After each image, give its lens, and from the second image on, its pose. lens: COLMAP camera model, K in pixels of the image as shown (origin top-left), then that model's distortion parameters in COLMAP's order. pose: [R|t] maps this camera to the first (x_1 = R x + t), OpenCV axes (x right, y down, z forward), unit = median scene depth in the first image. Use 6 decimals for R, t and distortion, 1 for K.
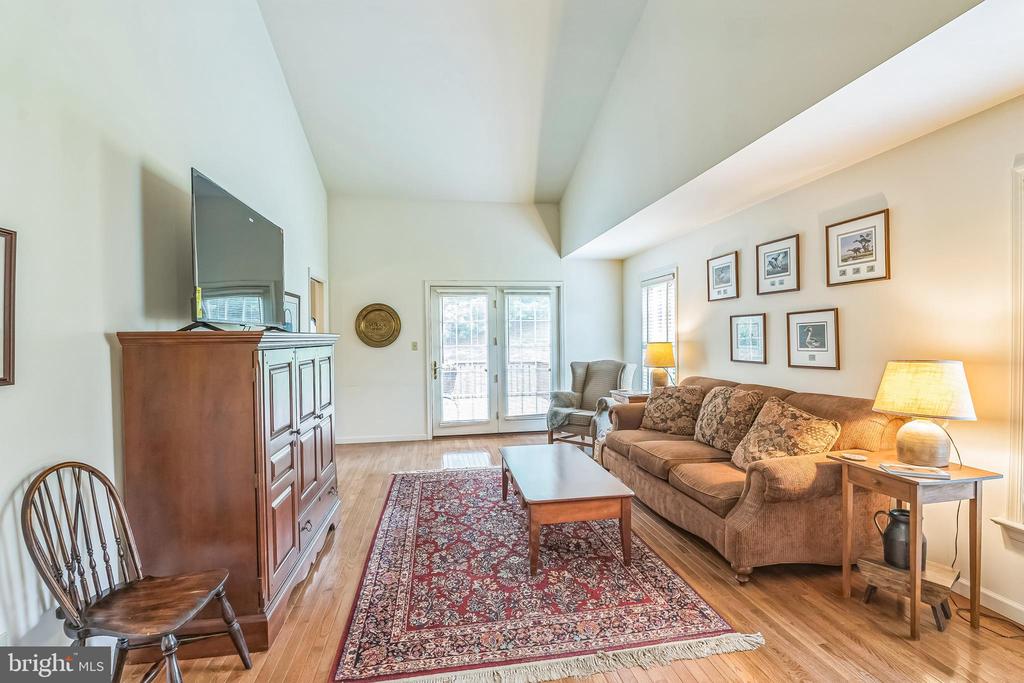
lens RADIAL K [[458.8, 0, 516.3], [0, 458.8, 339.4], [0, 0, 1]] dist [-0.000727, 0.000054]
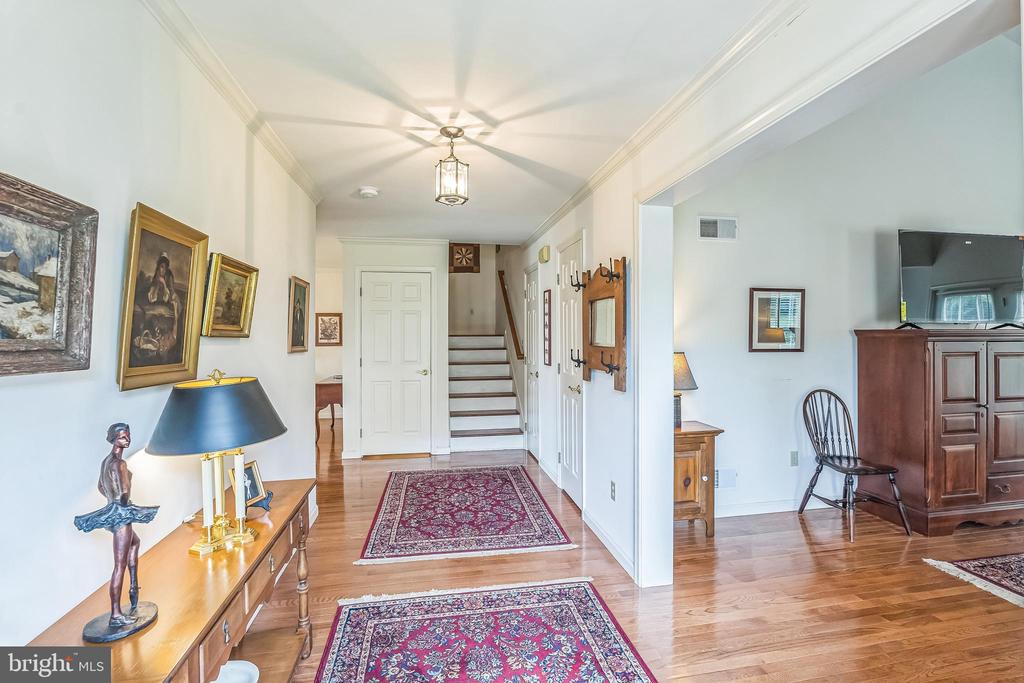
lens RADIAL K [[458.8, 0, 516.3], [0, 458.8, 339.4], [0, 0, 1]] dist [-0.000727, 0.000054]
pose [[0.021087, 0.024857, -0.999469, 0.655610], [-0.009499, 0.999651, 0.024661, -0.006287], [0.999733, 0.008974, 0.021315, -0.290607]]
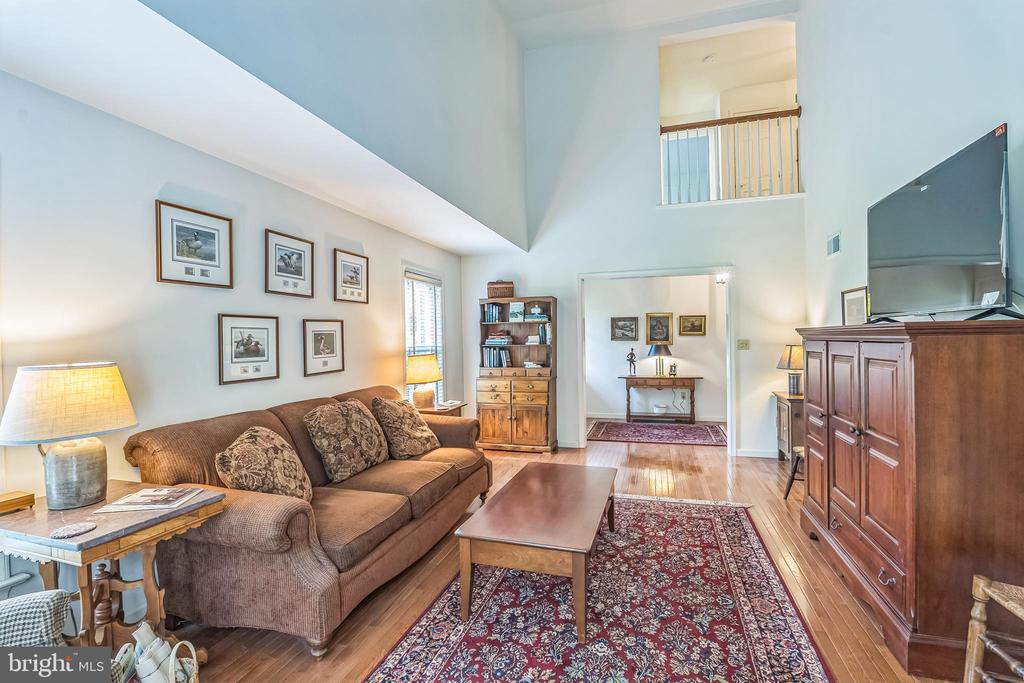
lens RADIAL K [[458.8, 0, 516.3], [0, 458.8, 339.4], [0, 0, 1]] dist [-0.000727, 0.000054]
pose [[-0.890293, 0.022867, 0.454814, -0.272340], [0.028339, 0.999585, 0.005215, -0.010826], [-0.454505, 0.017532, -0.890571, 1.968662]]
